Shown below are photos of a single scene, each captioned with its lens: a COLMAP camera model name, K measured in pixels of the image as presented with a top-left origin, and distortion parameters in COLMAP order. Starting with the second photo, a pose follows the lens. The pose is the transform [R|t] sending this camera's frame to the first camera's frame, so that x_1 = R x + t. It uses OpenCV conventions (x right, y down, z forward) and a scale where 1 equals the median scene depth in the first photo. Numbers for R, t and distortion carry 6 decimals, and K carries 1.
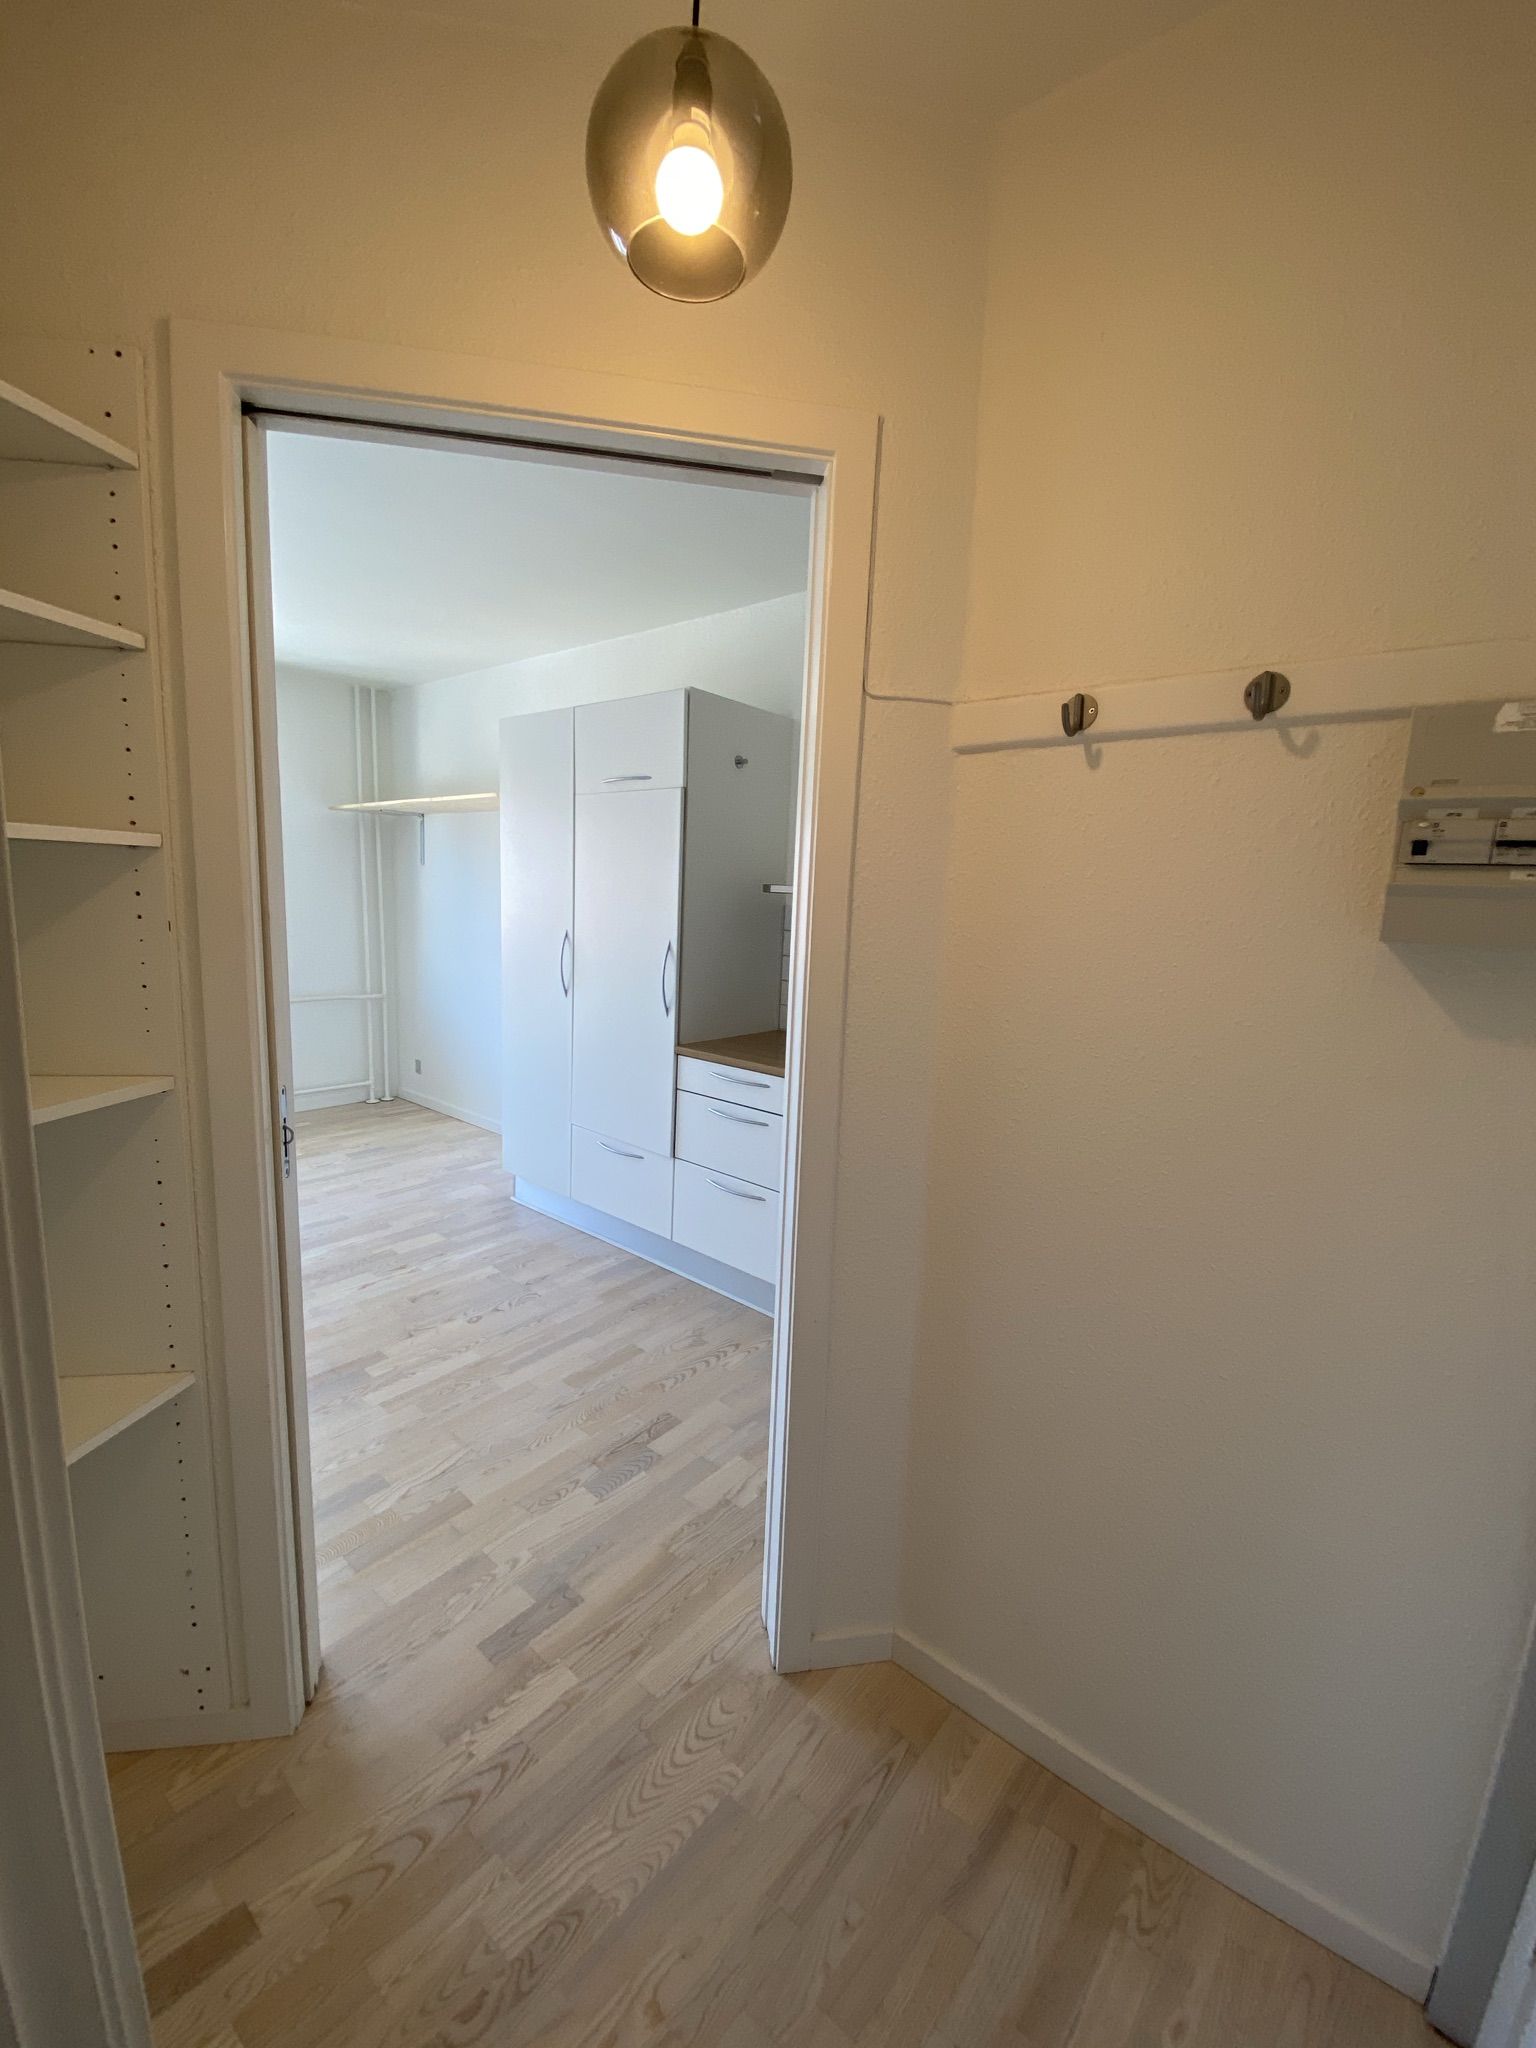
lens RADIAL K [[819.2, 0, 794.4], [0, 819.2, 1020.7], [0, 0, 1]] dist [0.000829, -0.011826]
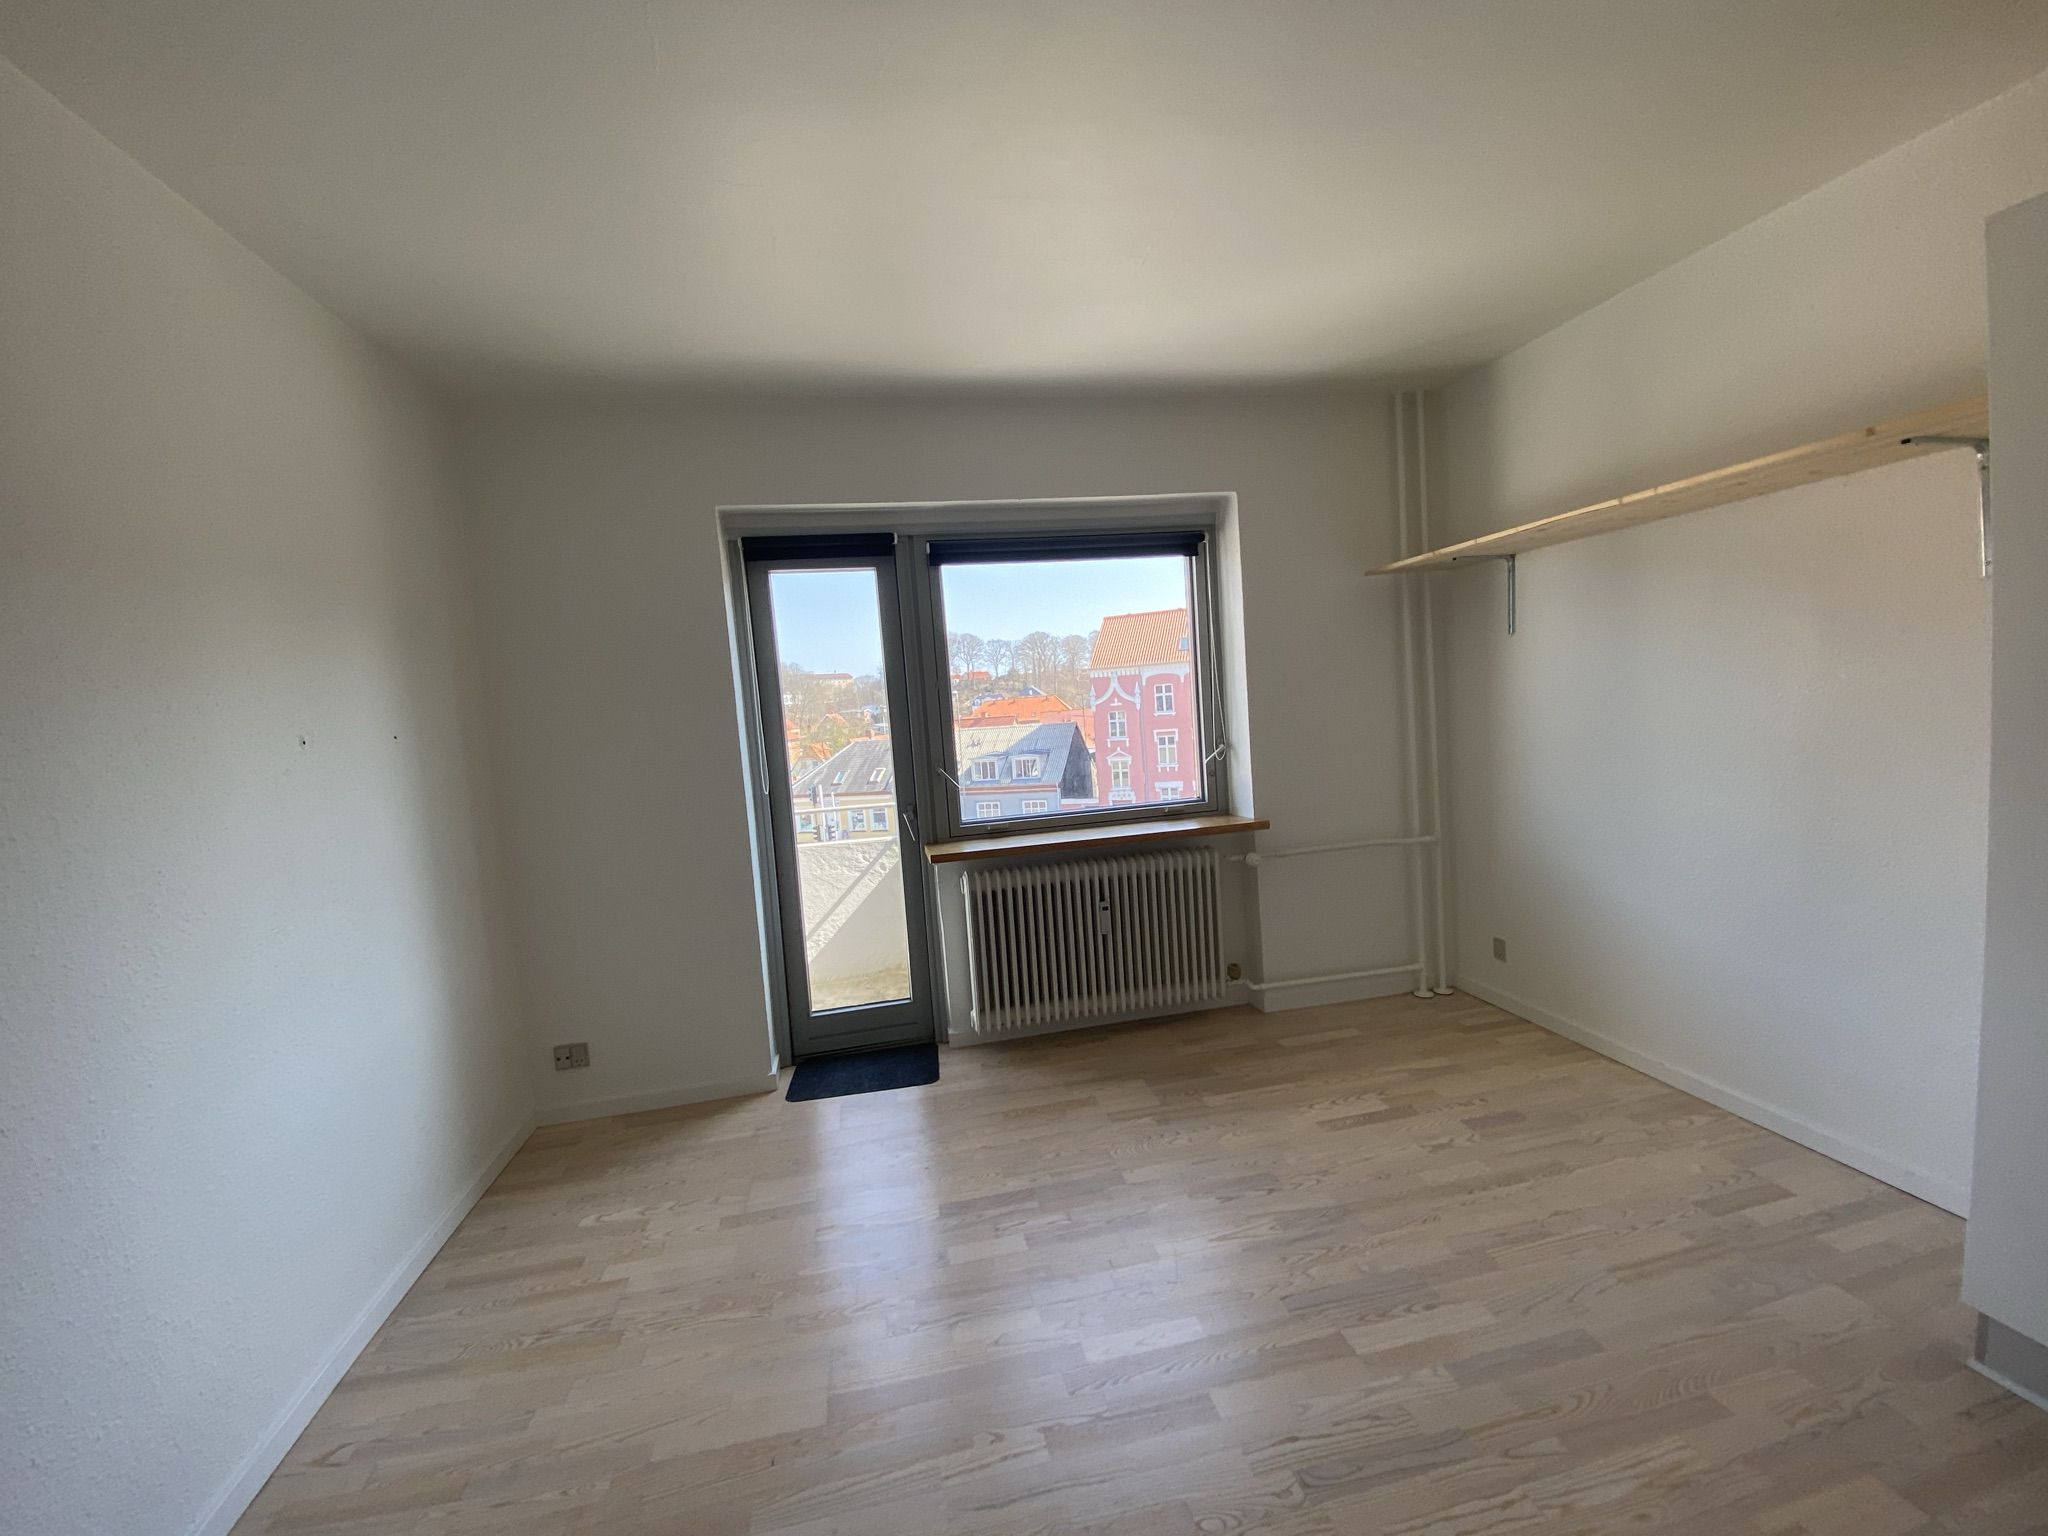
lens RADIAL K [[825.6, 0, 1024.0], [0, 825.6, 768.0], [0, 0, 1]] dist [0.002936, -0.011916]
pose [[0.753429, -0.046568, -0.655878, -0.517771], [0.005160, 0.997877, -0.064922, -0.076437], [0.657509, 0.045529, 0.752070, 0.439704]]
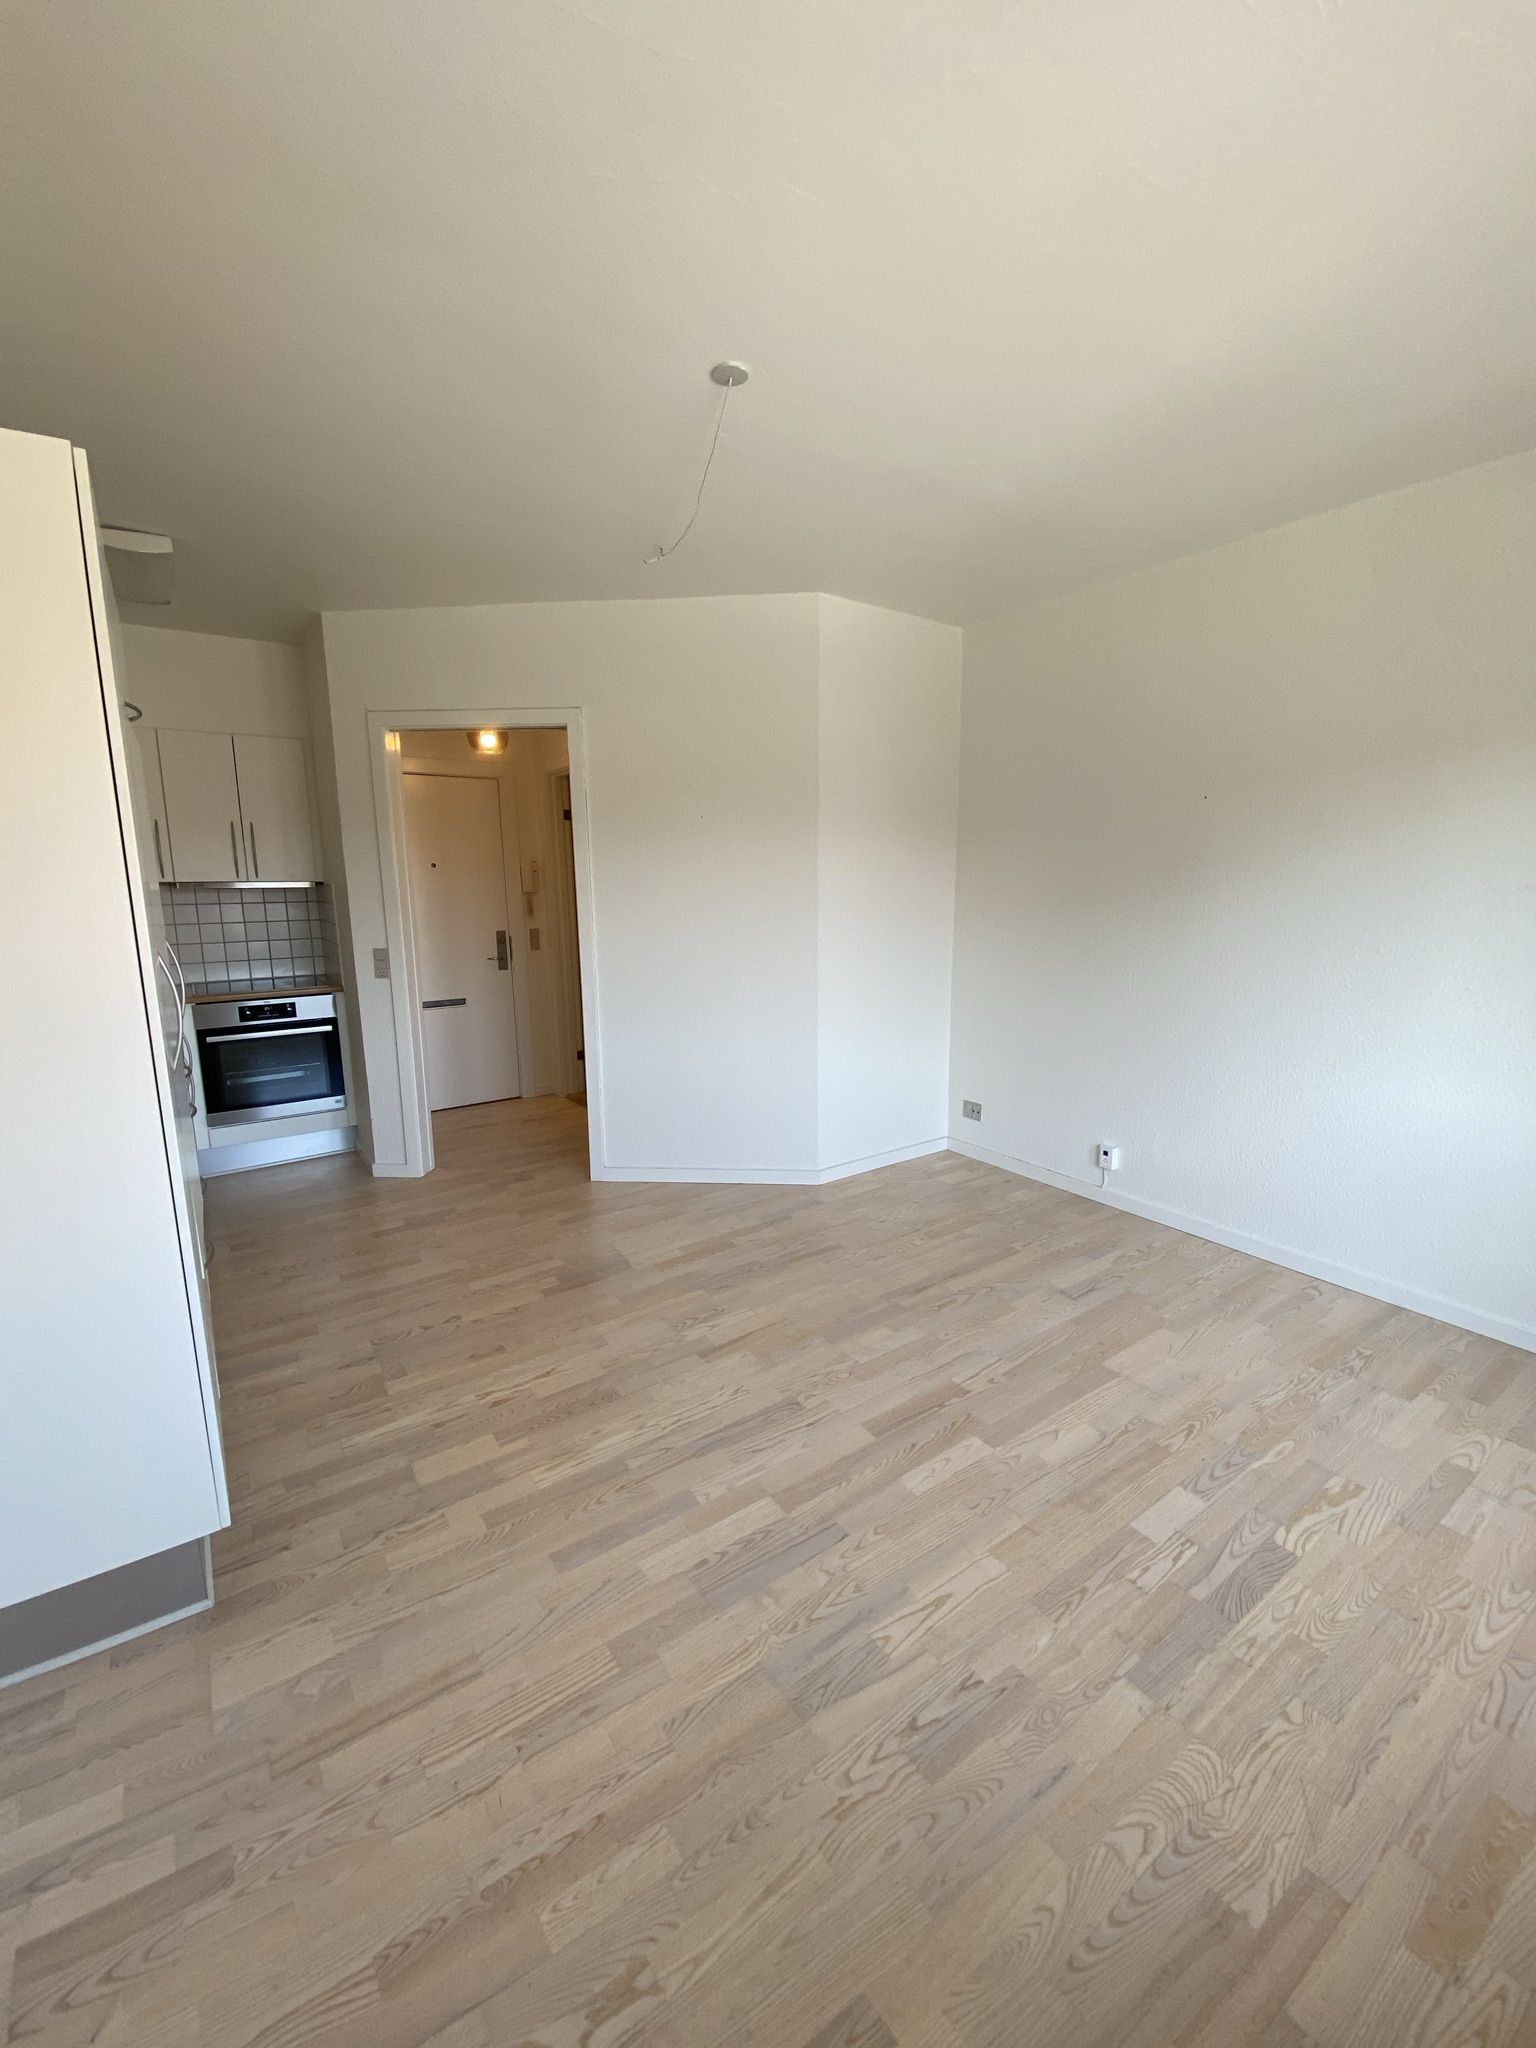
lens RADIAL K [[825.6, 0, 768.0], [0, 825.6, 1024.0], [0, 0, 1]] dist [0.002936, -0.011916]
pose [[-0.955864, -0.089624, 0.279807, -0.862674], [0.009720, 0.942171, 0.334991, -0.253525], [-0.293649, 0.322925, -0.899716, 1.443461]]
